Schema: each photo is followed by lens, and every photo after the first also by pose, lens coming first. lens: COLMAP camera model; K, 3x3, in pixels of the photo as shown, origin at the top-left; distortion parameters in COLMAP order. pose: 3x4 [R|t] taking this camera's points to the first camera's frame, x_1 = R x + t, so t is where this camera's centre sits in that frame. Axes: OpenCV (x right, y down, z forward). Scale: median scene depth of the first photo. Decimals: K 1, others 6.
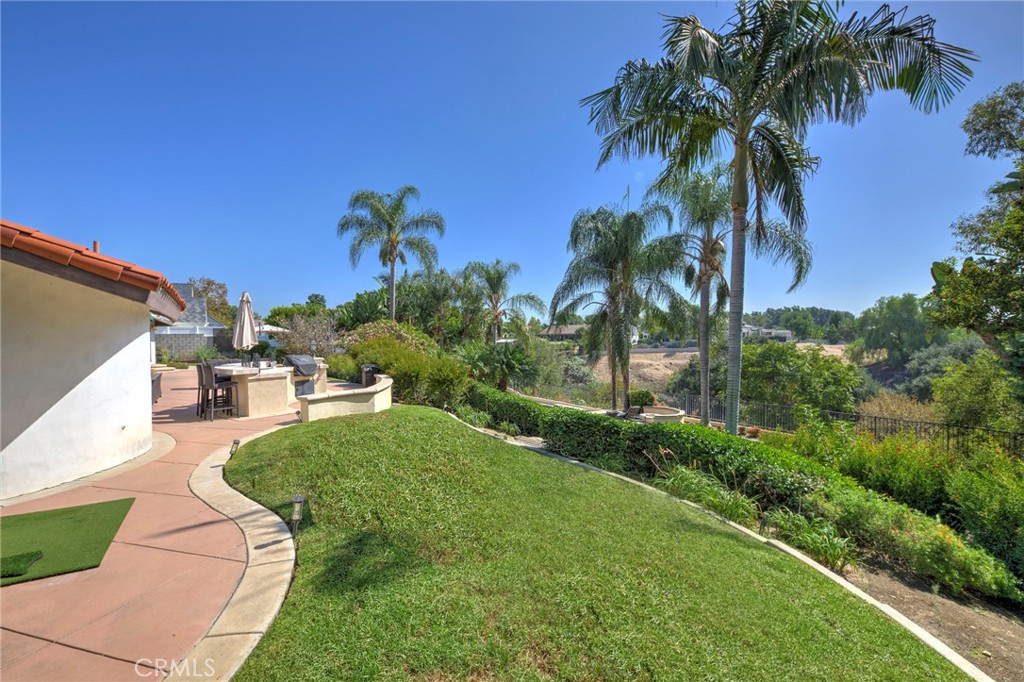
lens RADIAL K [[425.5, 0, 518.4], [0, 425.5, 342.9], [0, 0, 1]] dist [-0.018549, -0.001173]
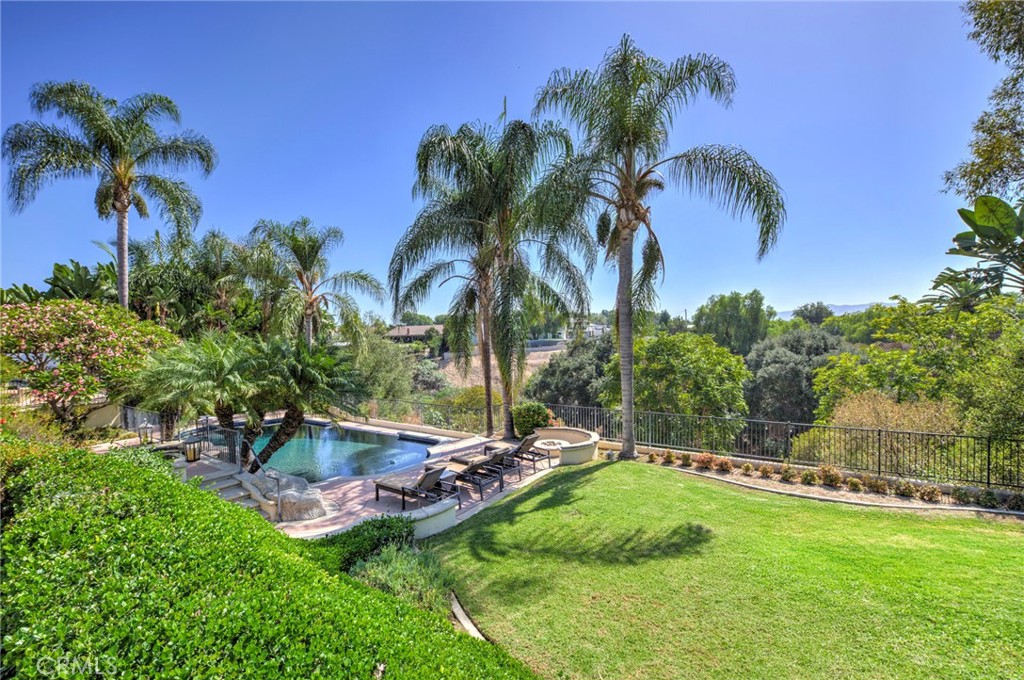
lens RADIAL K [[425.5, 0, 512.7], [0, 425.5, 353.4], [0, 0, 1]] dist [-0.018549, -0.001173]
pose [[0.943270, -0.028230, 0.330824, 0.032949], [0.022610, 0.999527, 0.020823, 0.012396], [-0.331256, -0.012162, 0.943463, 0.293771]]
